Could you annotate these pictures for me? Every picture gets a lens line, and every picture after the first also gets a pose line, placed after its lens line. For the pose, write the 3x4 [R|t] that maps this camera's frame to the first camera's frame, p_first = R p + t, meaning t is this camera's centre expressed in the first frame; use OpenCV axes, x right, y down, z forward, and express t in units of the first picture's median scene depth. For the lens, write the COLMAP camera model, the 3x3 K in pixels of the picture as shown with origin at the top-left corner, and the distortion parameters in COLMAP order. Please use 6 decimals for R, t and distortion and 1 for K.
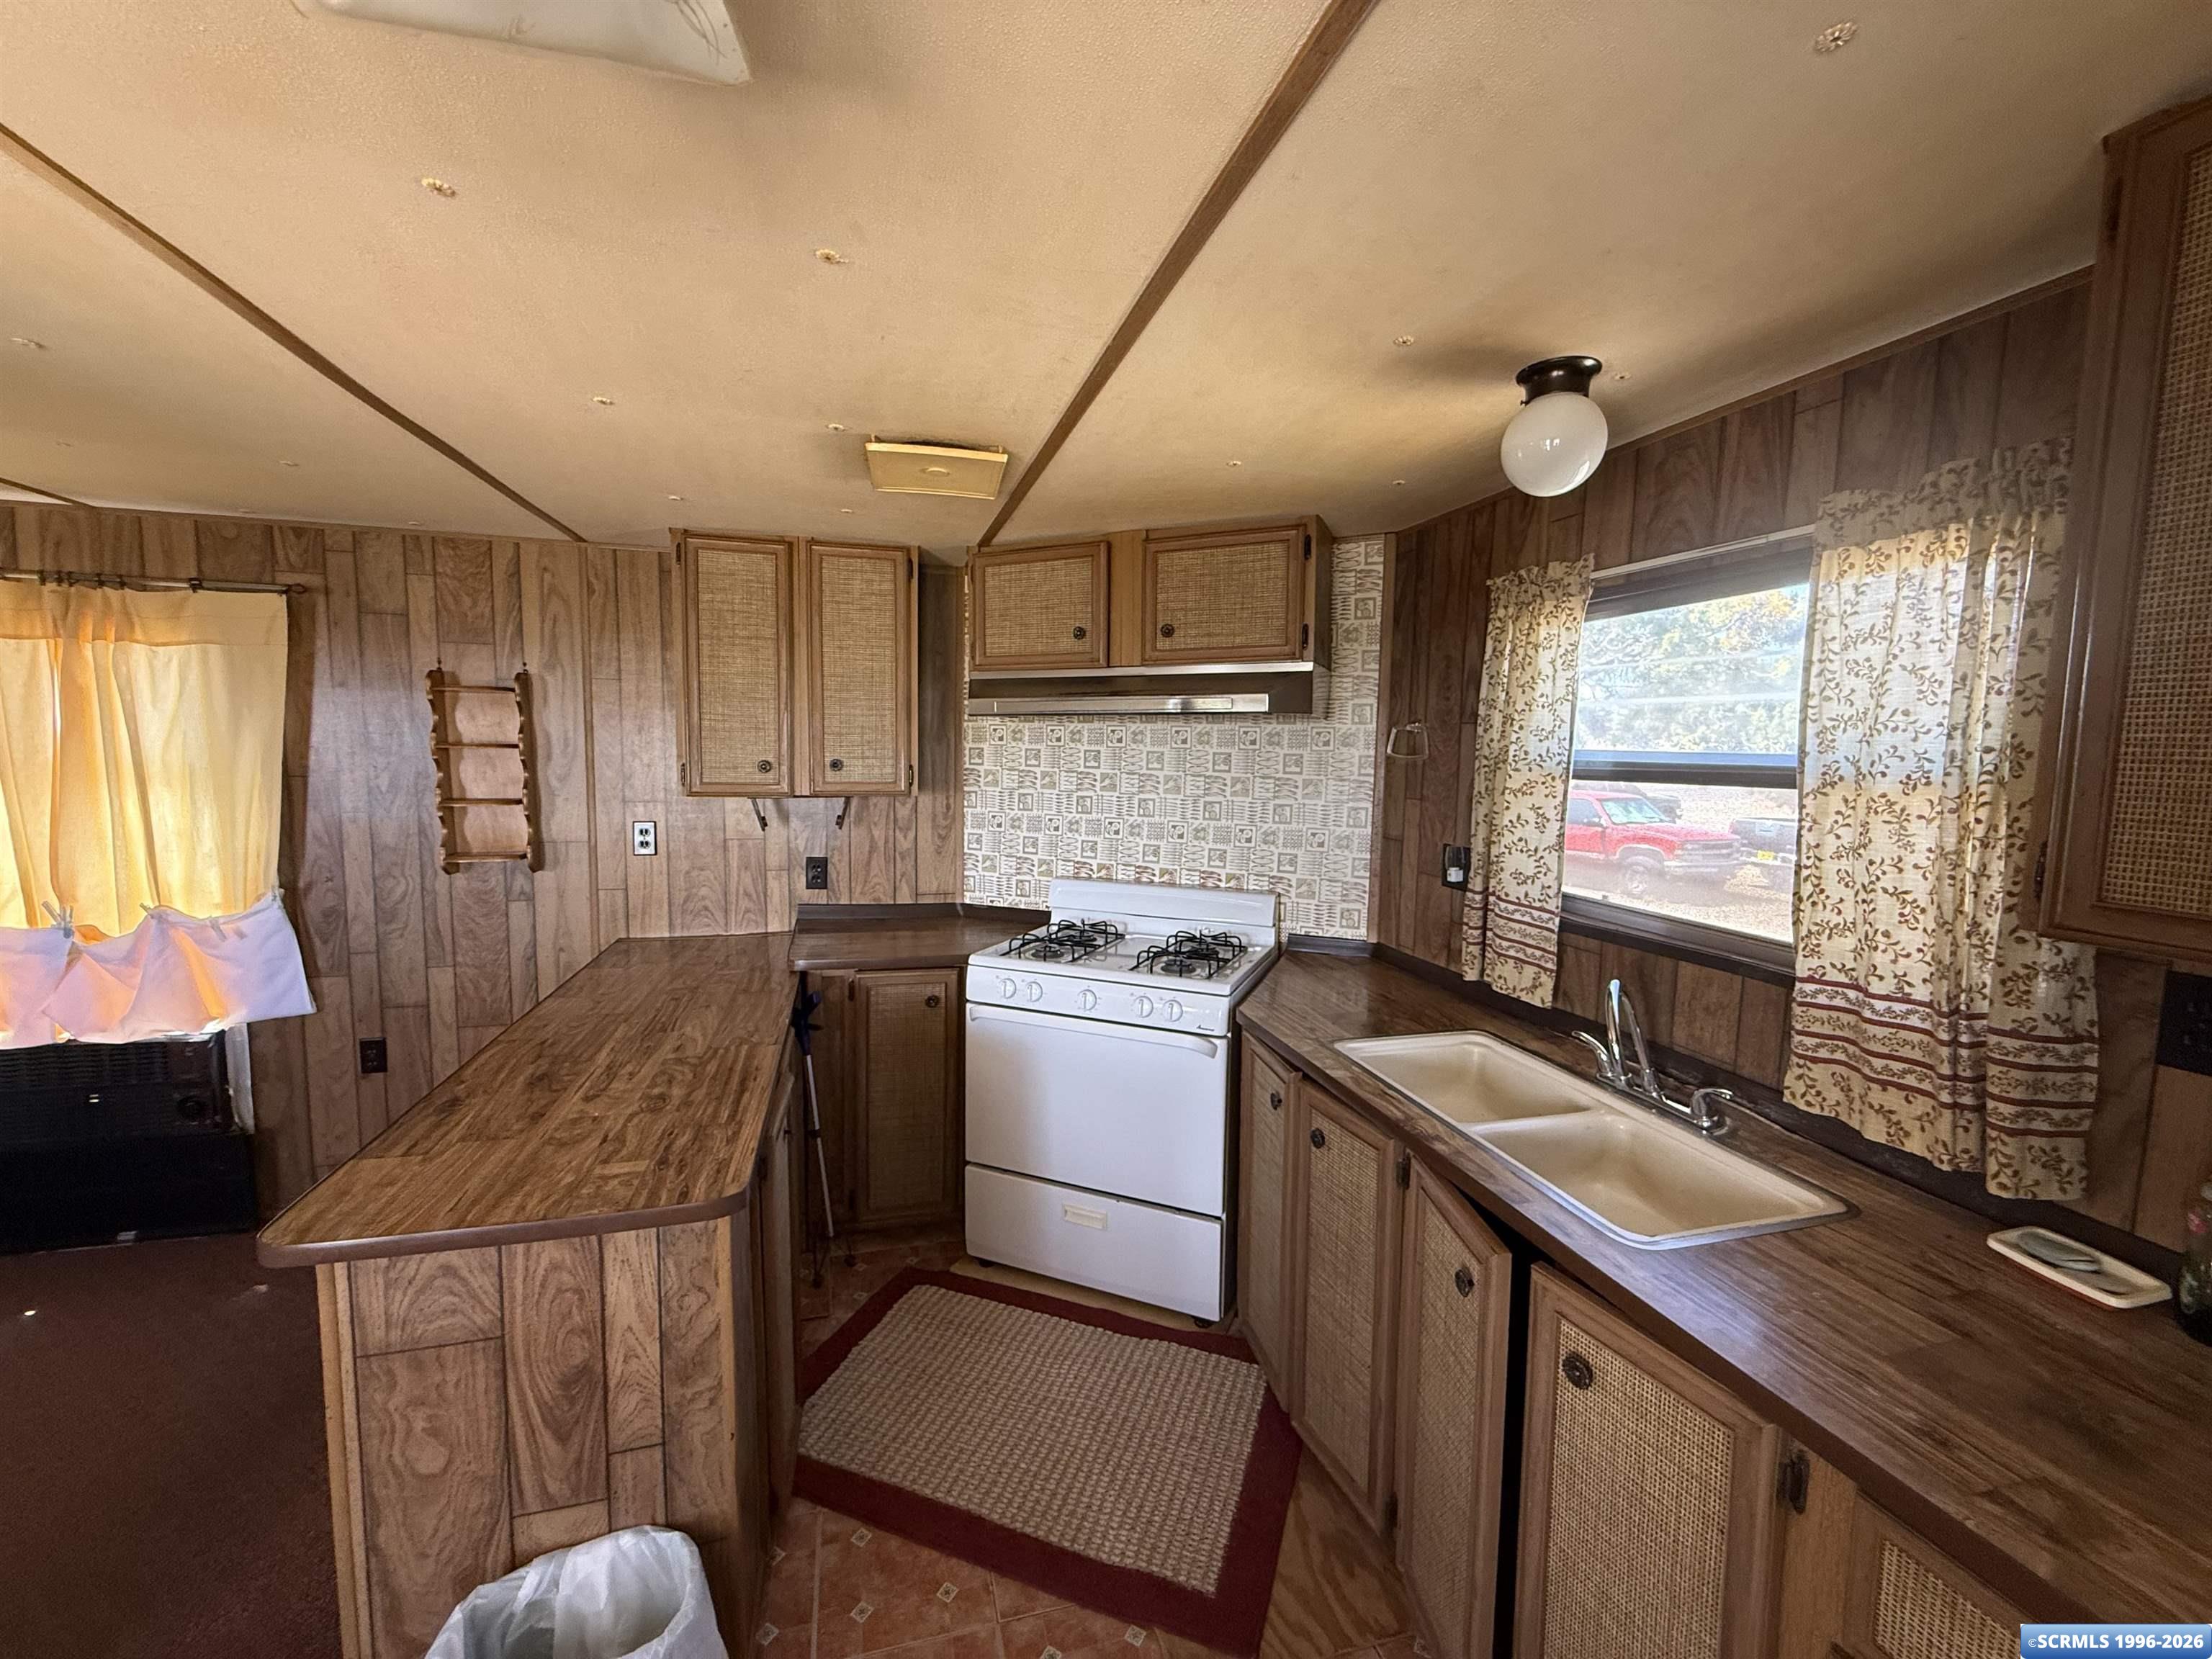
lens RADIAL K [[885.4, 0, 1097.8], [0, 885.4, 832.3], [0, 0, 1]] dist [-0.002757, 0.000699]
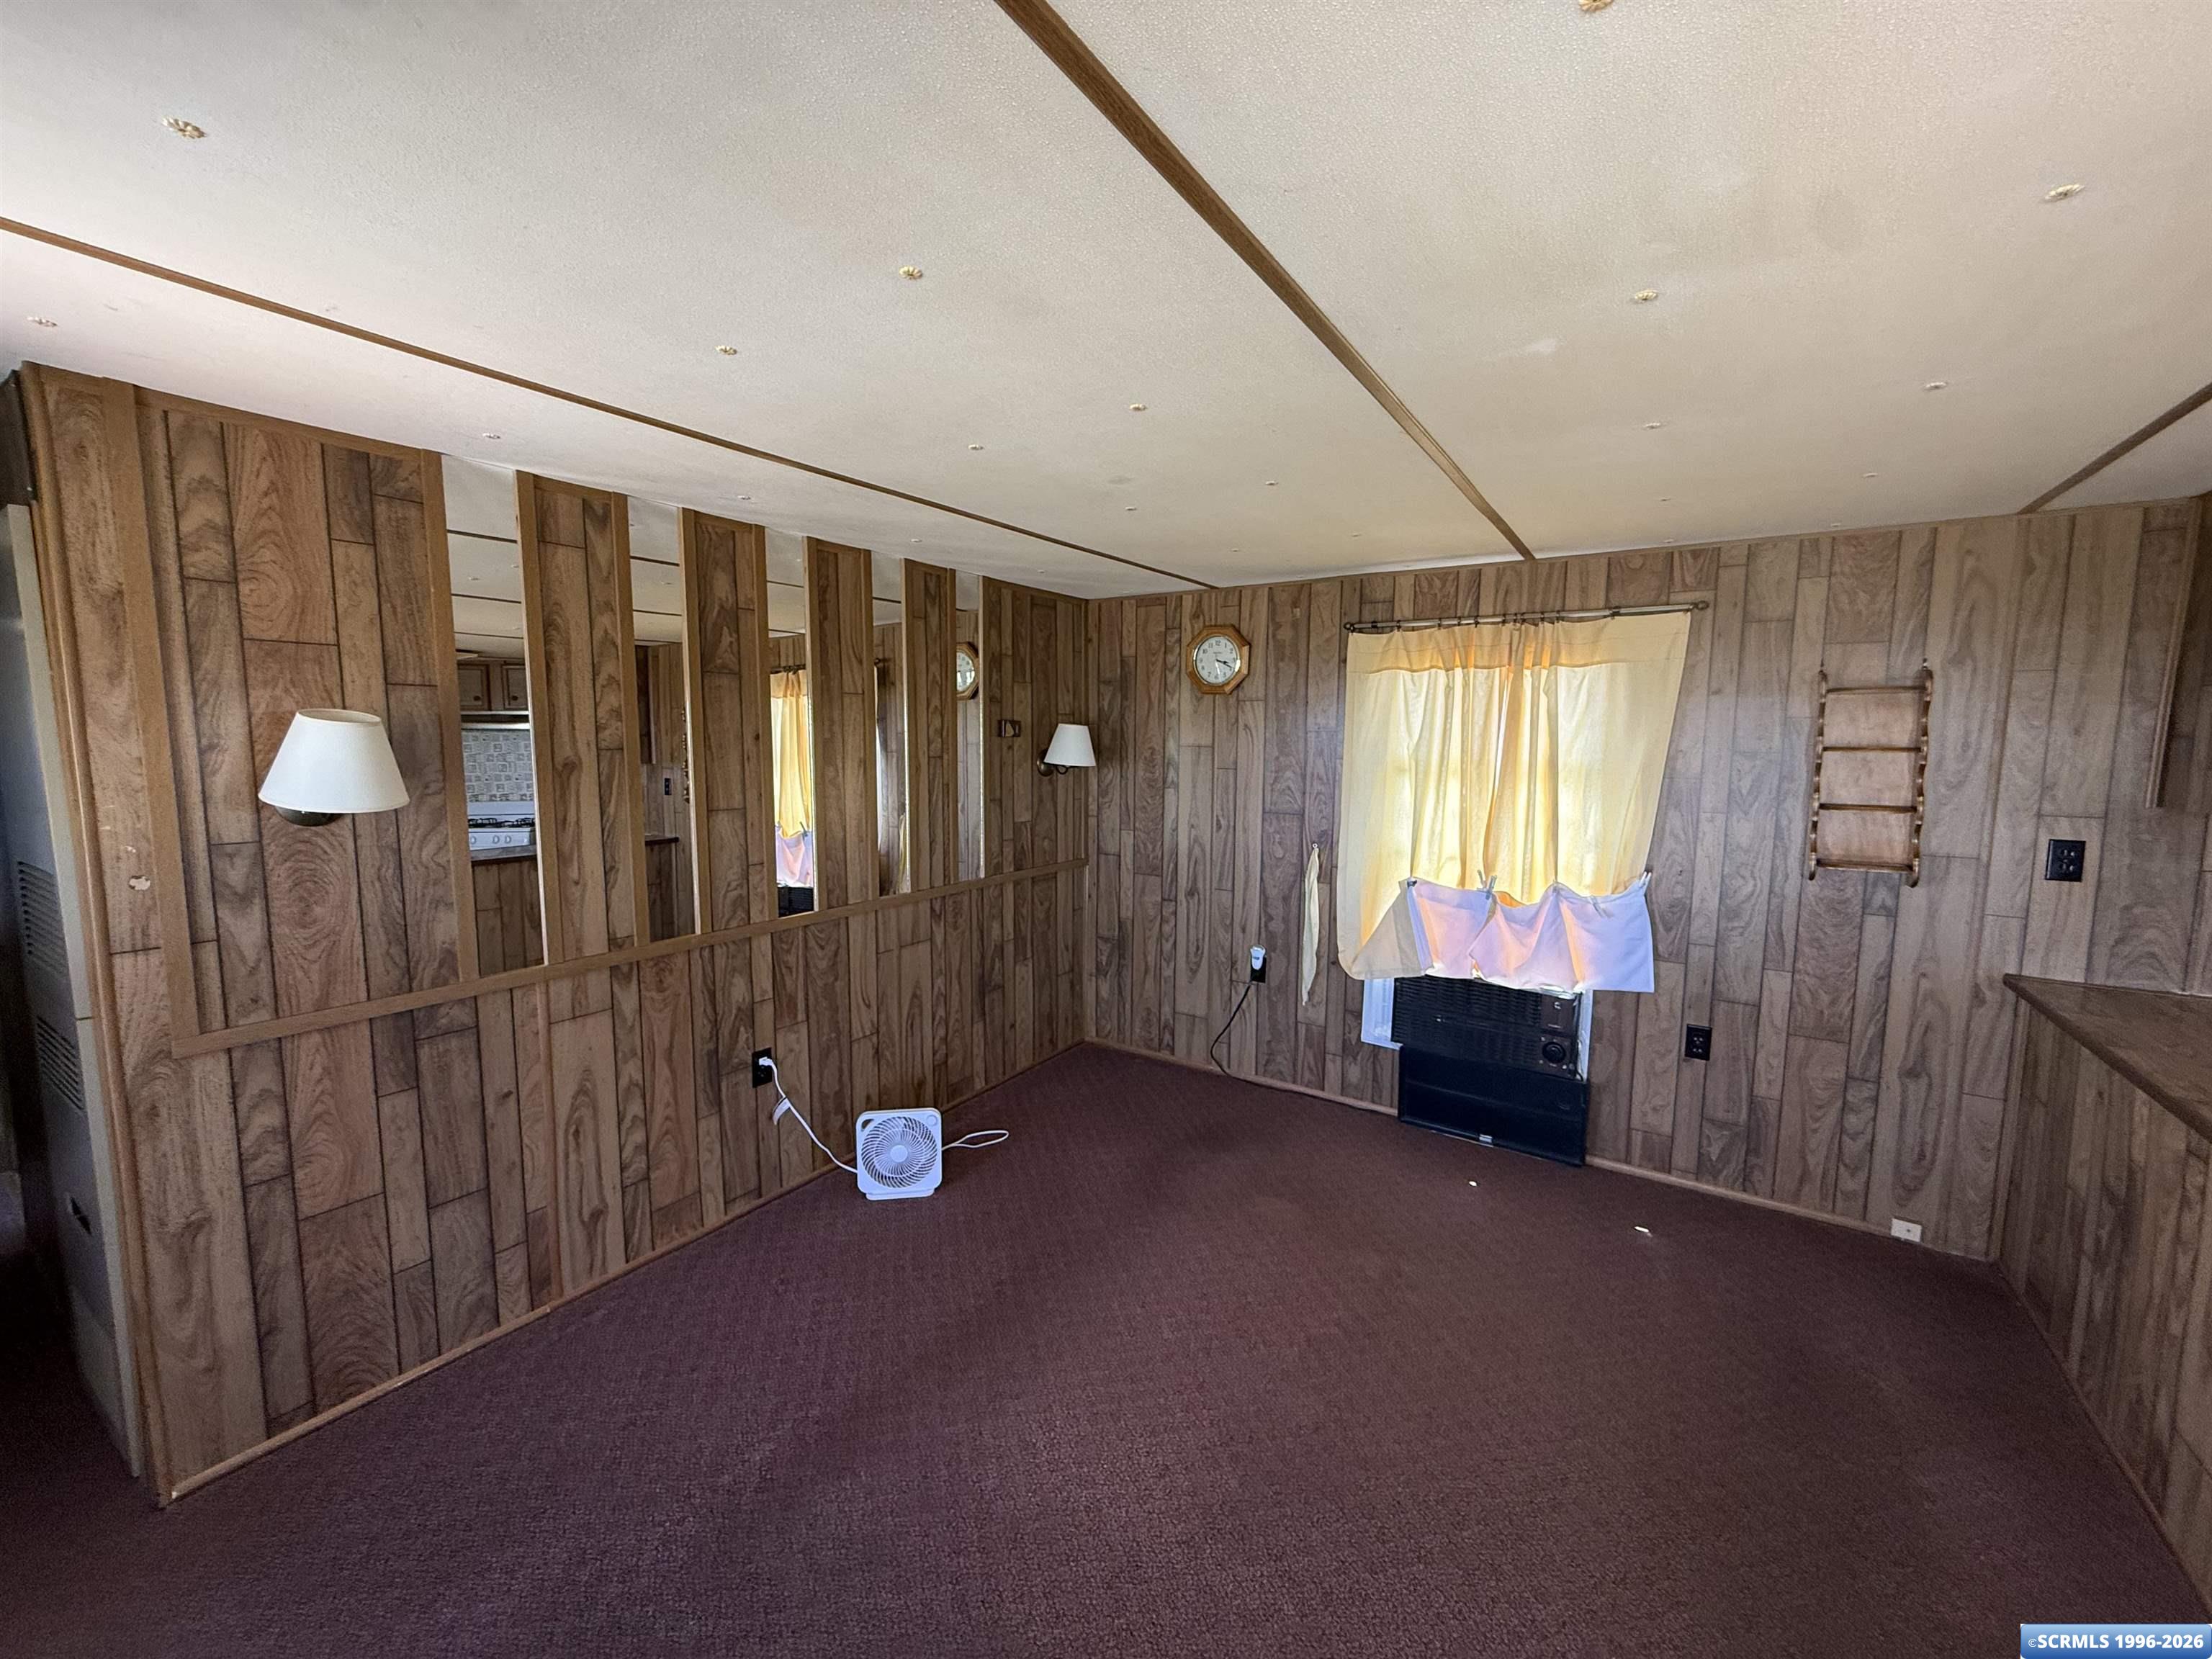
lens RADIAL K [[885.4, 0, 1101.8], [0, 885.4, 827.6], [0, 0, 1]] dist [-0.002757, 0.000699]
pose [[0.646728, 0.066356, -0.759829, -0.505678], [-0.068452, 0.997238, 0.028826, 0.015055], [0.759643, 0.033370, 0.649483, -0.242943]]
